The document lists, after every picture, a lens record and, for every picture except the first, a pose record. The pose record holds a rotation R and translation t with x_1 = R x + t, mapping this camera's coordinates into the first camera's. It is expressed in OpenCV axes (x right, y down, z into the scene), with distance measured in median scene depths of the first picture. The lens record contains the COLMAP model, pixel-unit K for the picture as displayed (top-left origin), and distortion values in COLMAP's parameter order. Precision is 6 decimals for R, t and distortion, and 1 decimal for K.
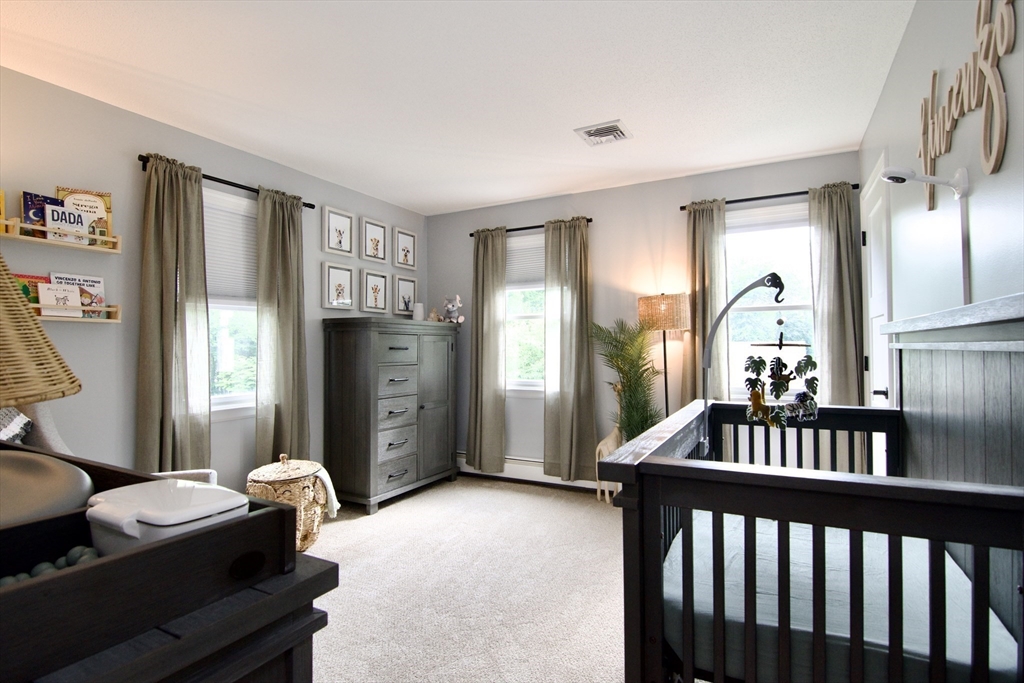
lens RADIAL K [[492.7, 0, 513.6], [0, 492.7, 337.1], [0, 0, 1]] dist [-0.003353, -0.011258]
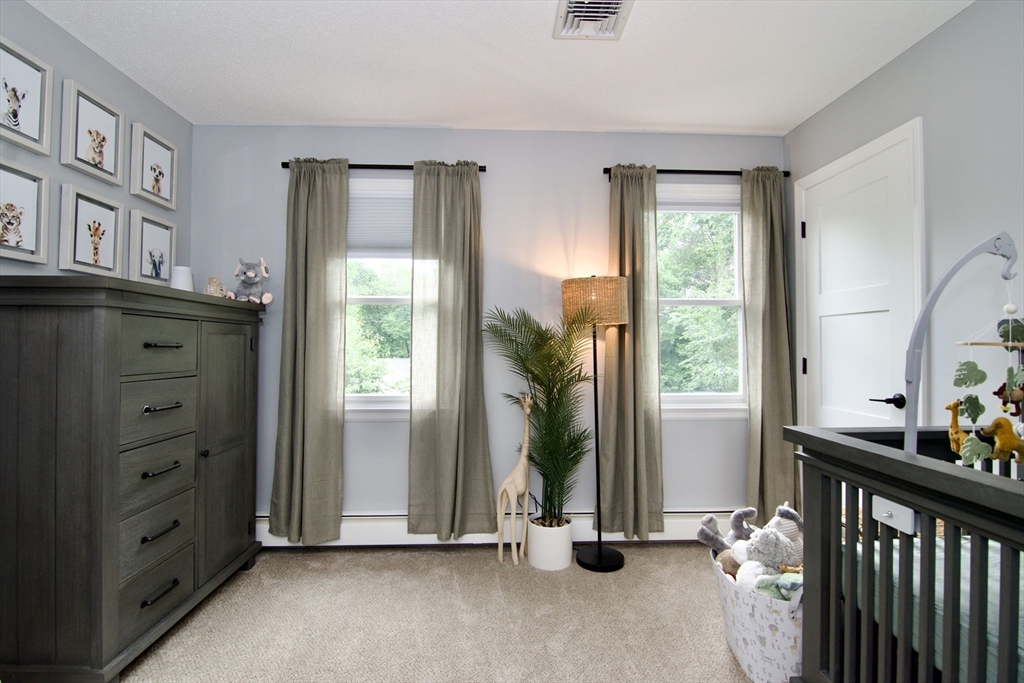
lens RADIAL K [[492.7, 0, 513.6], [0, 492.7, 337.1], [0, 0, 1]] dist [-0.003353, -0.011258]
pose [[0.867871, 0.016111, 0.496529, -0.152374], [-0.017439, 0.999846, -0.001961, 0.008124], [-0.496484, -0.006957, 0.868018, 0.340523]]
